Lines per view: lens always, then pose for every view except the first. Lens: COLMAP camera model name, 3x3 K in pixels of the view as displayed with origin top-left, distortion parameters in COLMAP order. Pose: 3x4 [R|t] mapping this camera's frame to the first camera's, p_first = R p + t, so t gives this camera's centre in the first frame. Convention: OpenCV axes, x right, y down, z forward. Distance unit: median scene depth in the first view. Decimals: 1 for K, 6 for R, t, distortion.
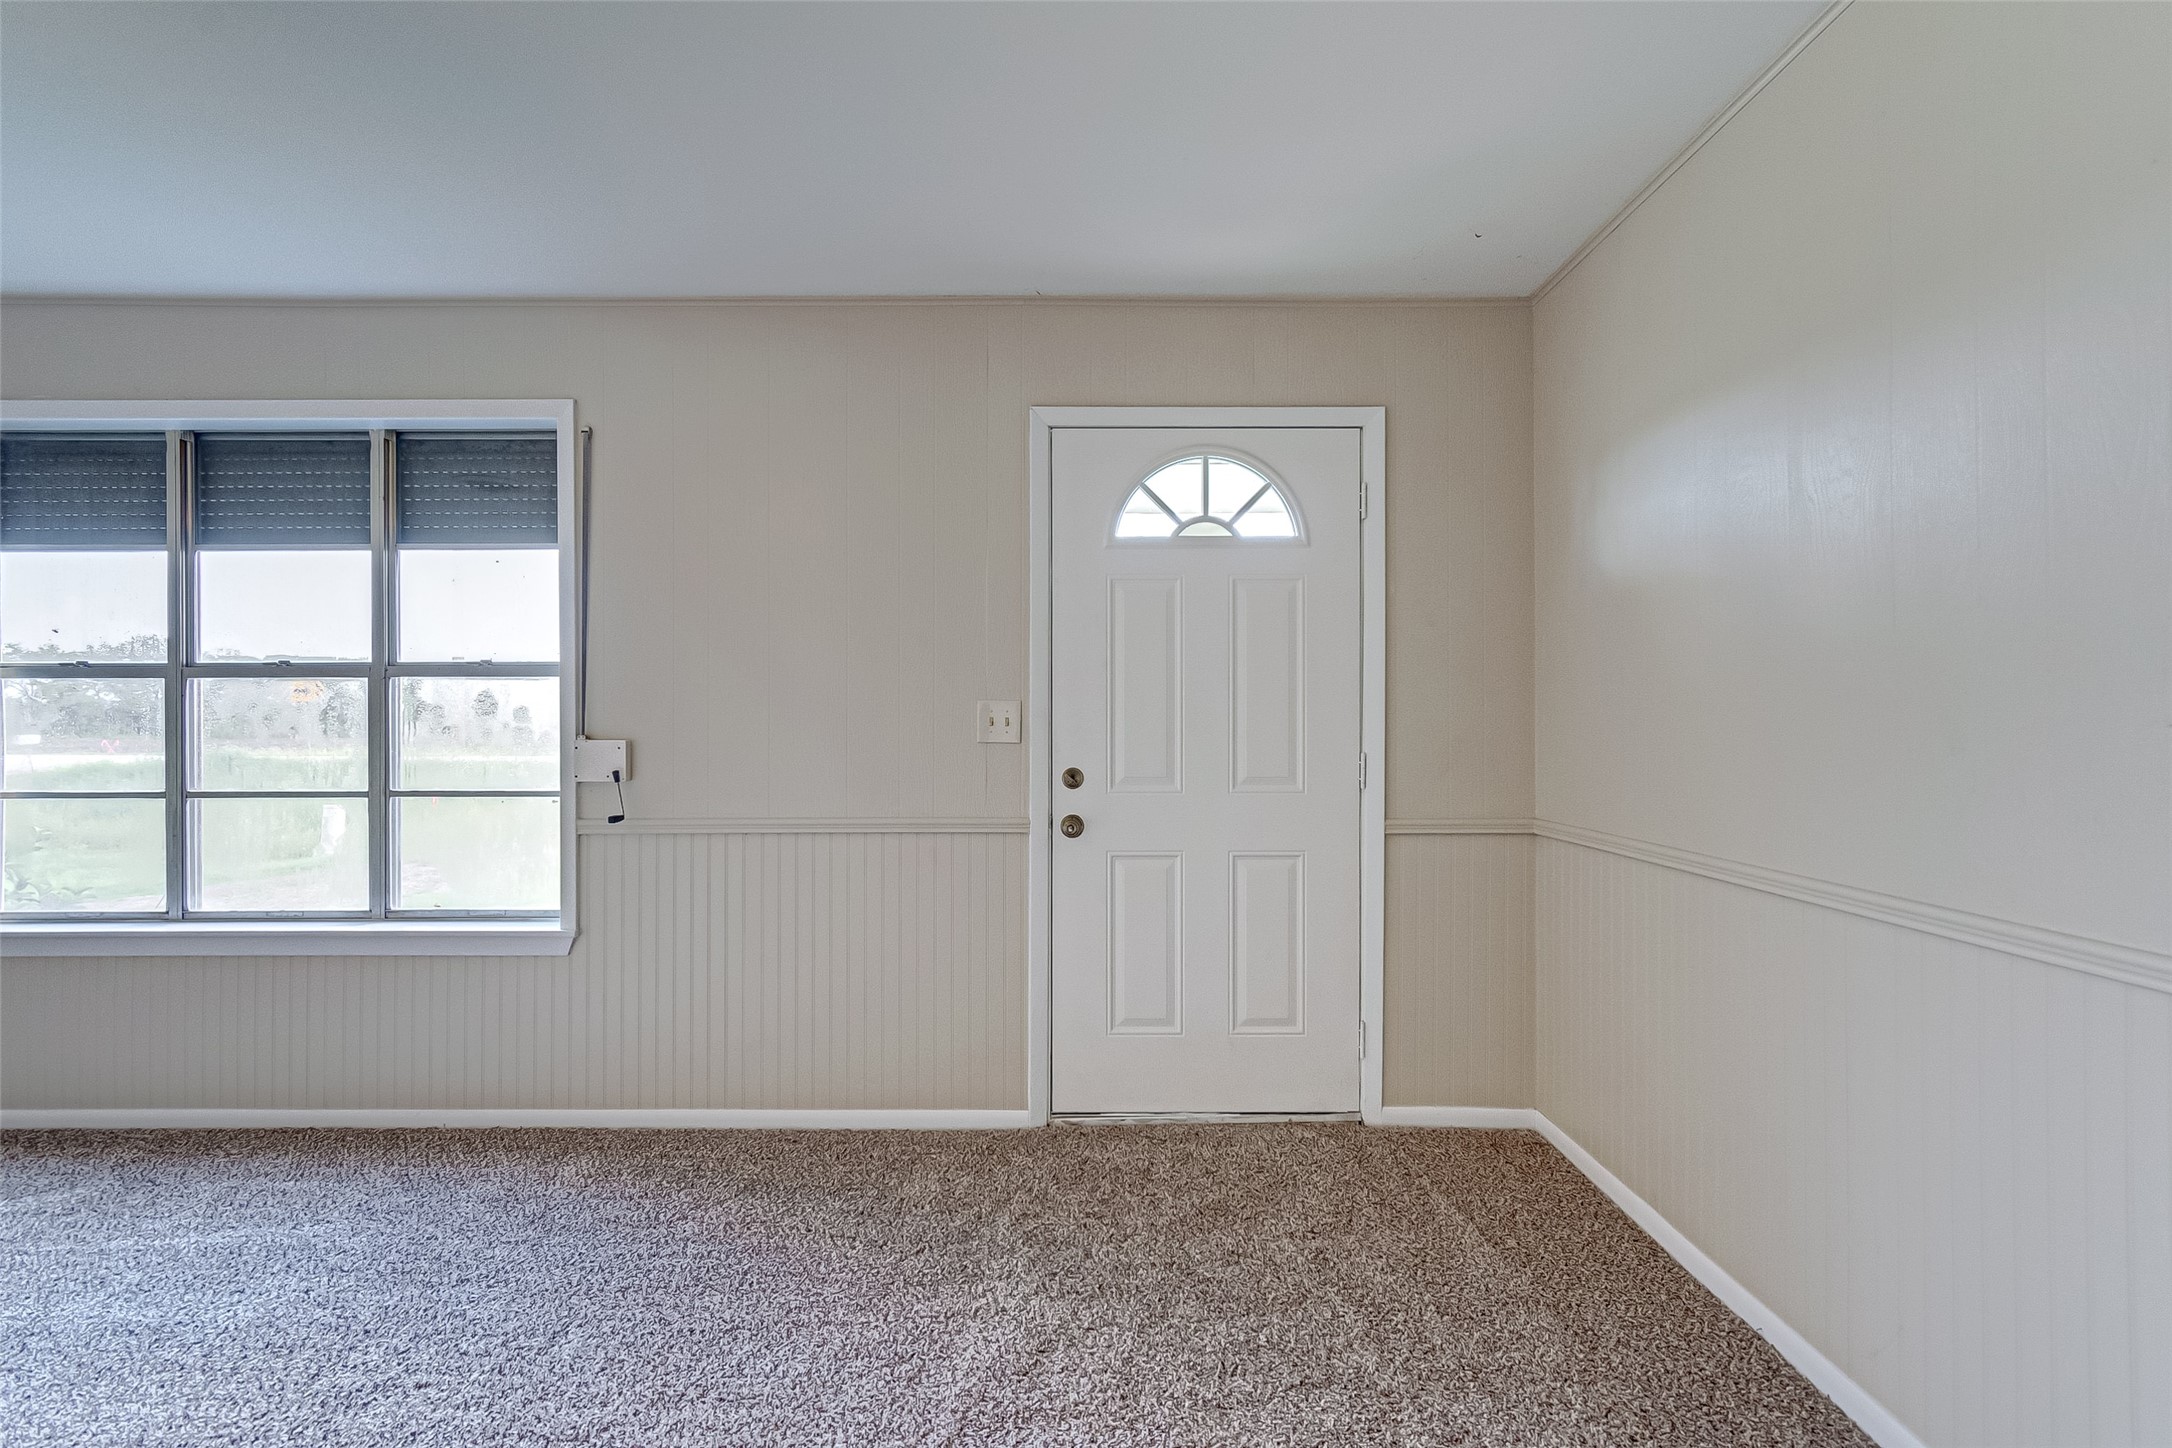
lens RADIAL K [[975.7, 0, 1097.7], [0, 975.7, 716.2], [0, 0, 1]] dist [0.001183, -0.000296]
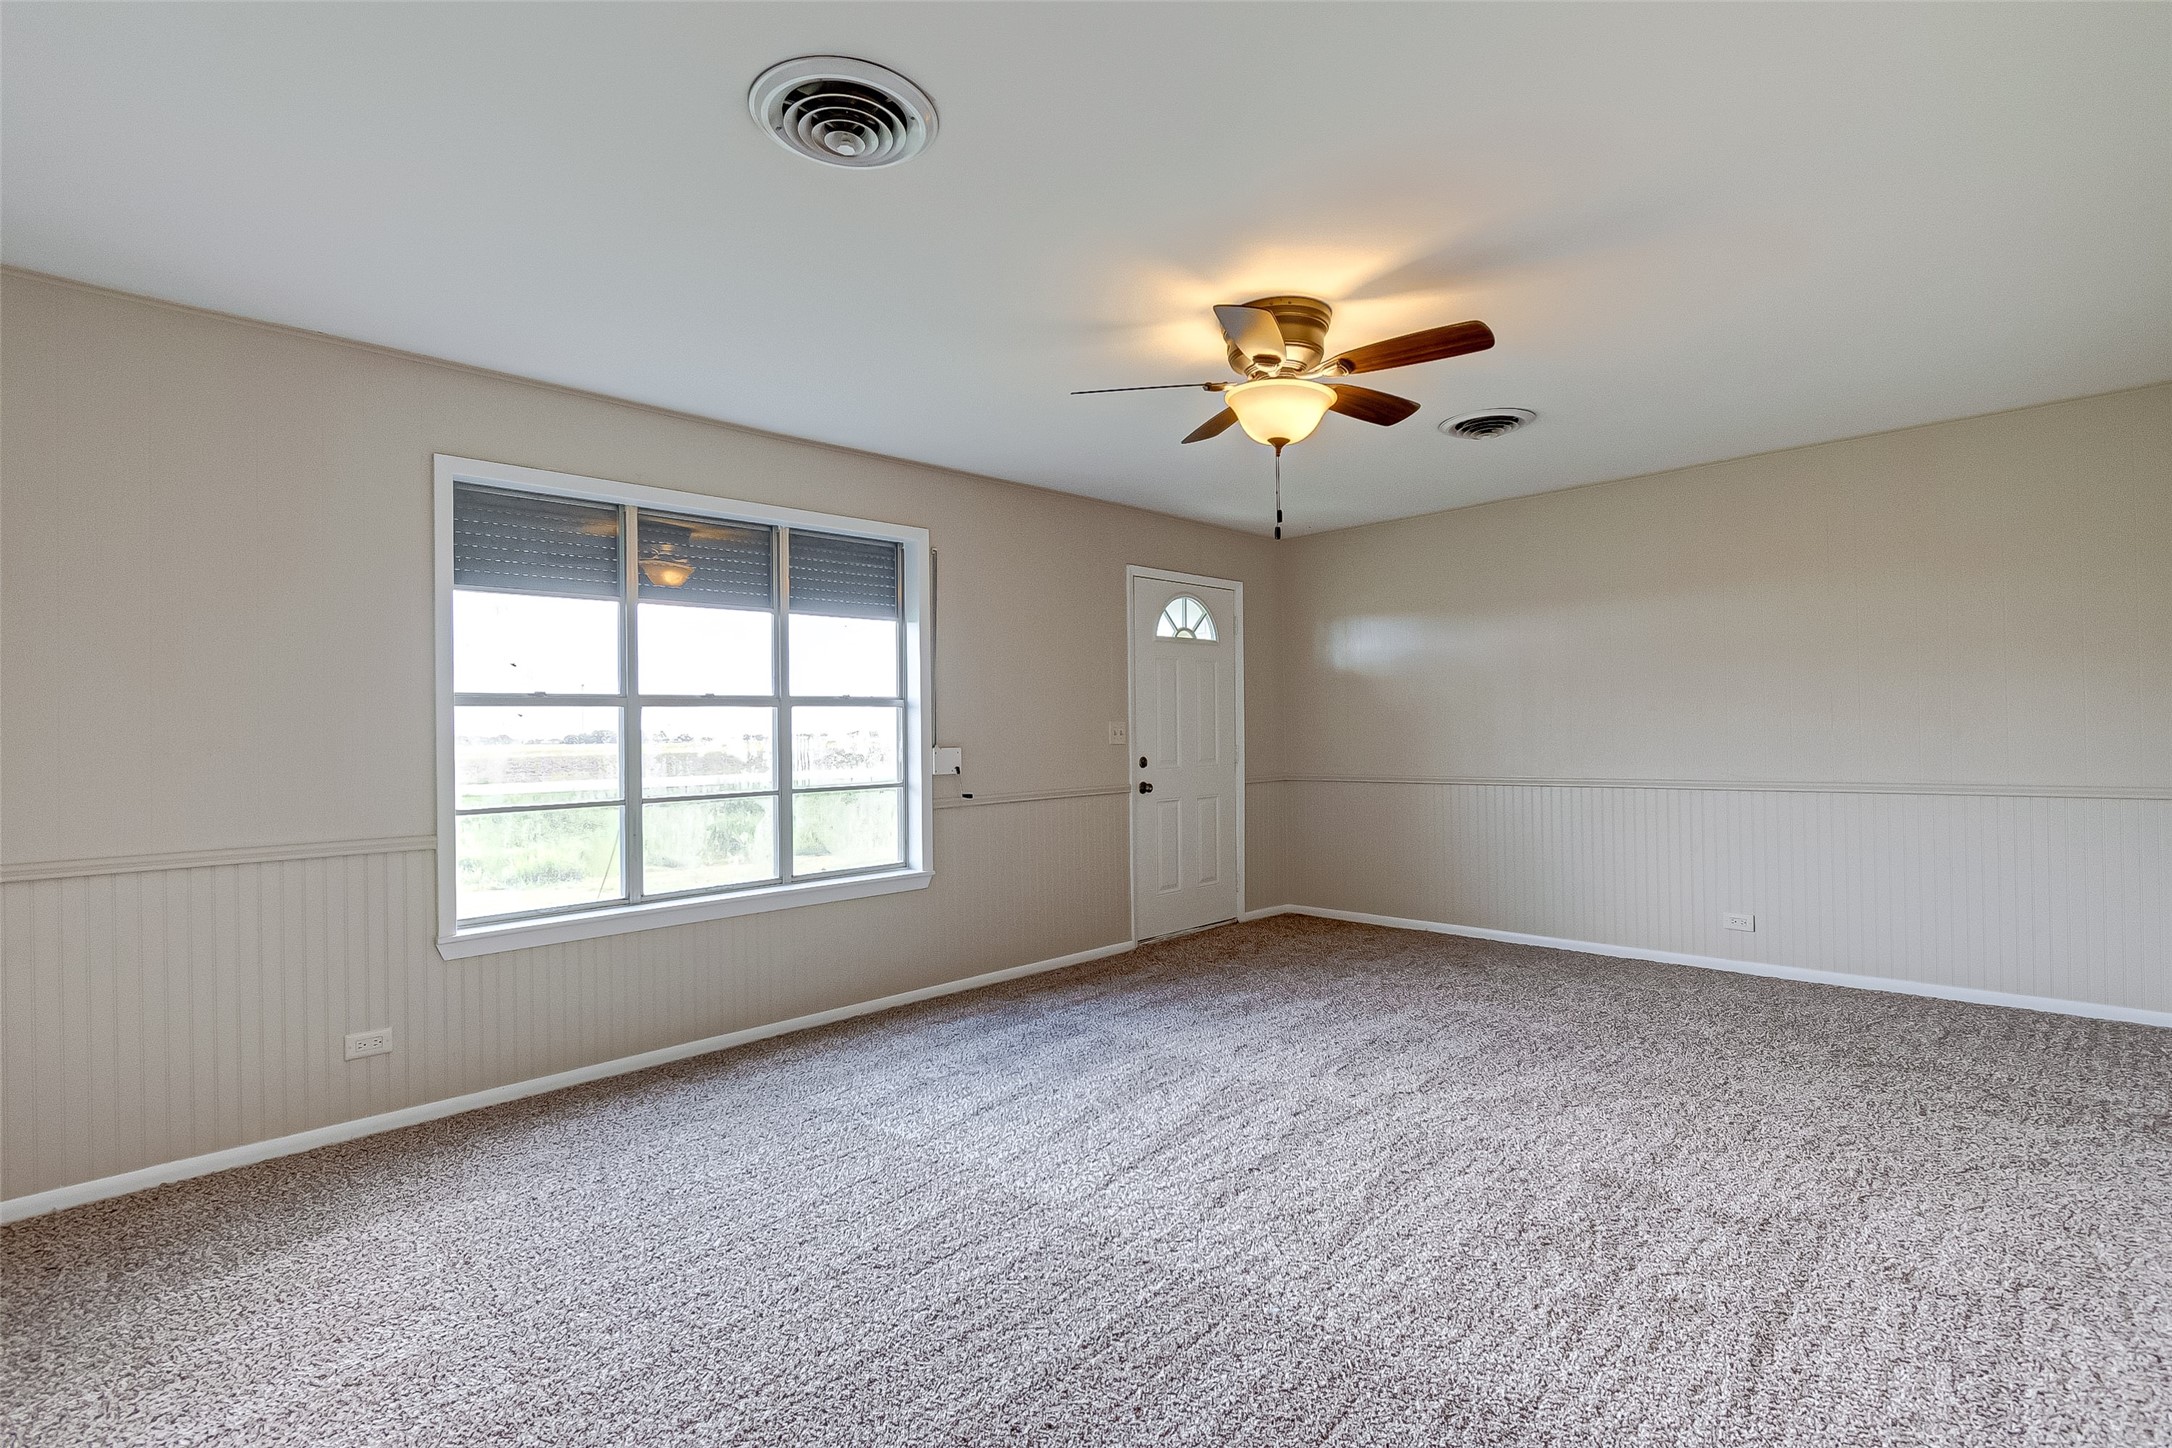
lens RADIAL K [[999.6, 0, 1086.0], [0, 999.6, 724.0], [0, 0, 1]] dist [0.000058, -0.000213]
pose [[0.715220, -0.007392, 0.698861, -1.456521], [0.008904, 0.999959, 0.001464, -0.014289], [-0.698843, 0.005175, 0.715256, -0.307959]]
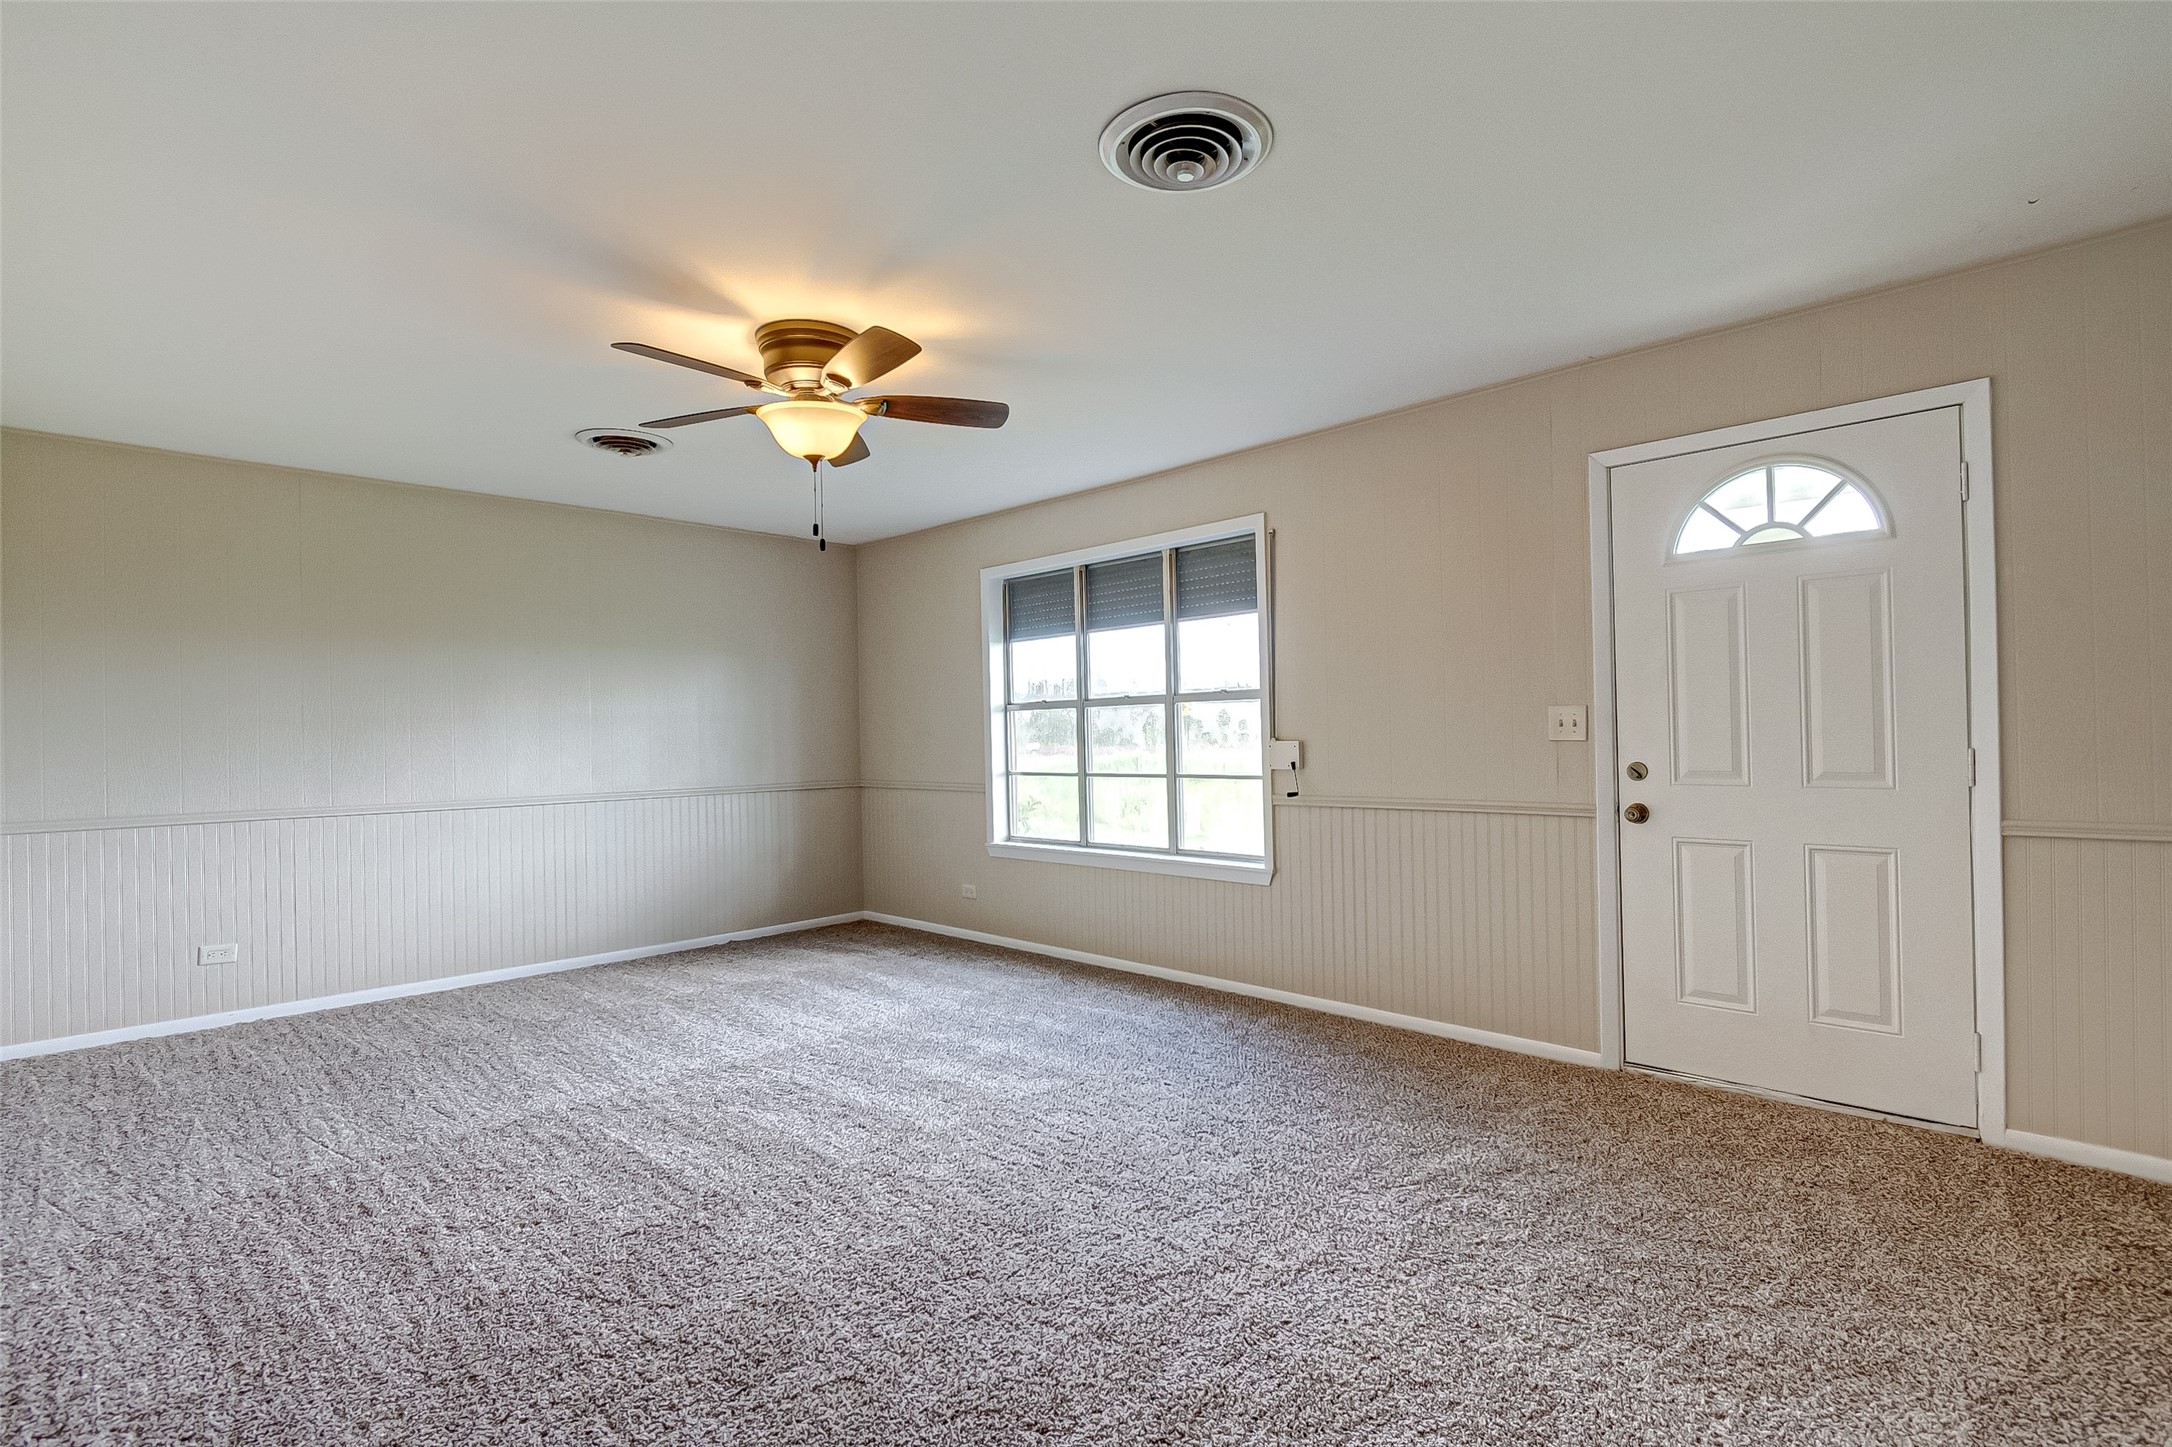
lens RADIAL K [[1017.3, 0, 1086.0], [0, 1017.3, 723.5], [0, 0, 1]] dist [-0.001441, -0.001945]
pose [[0.711065, -0.019897, -0.702845, 0.351429], [0.023993, 0.999704, -0.004027, -0.002953], [0.702717, -0.014000, 0.711332, -0.295727]]
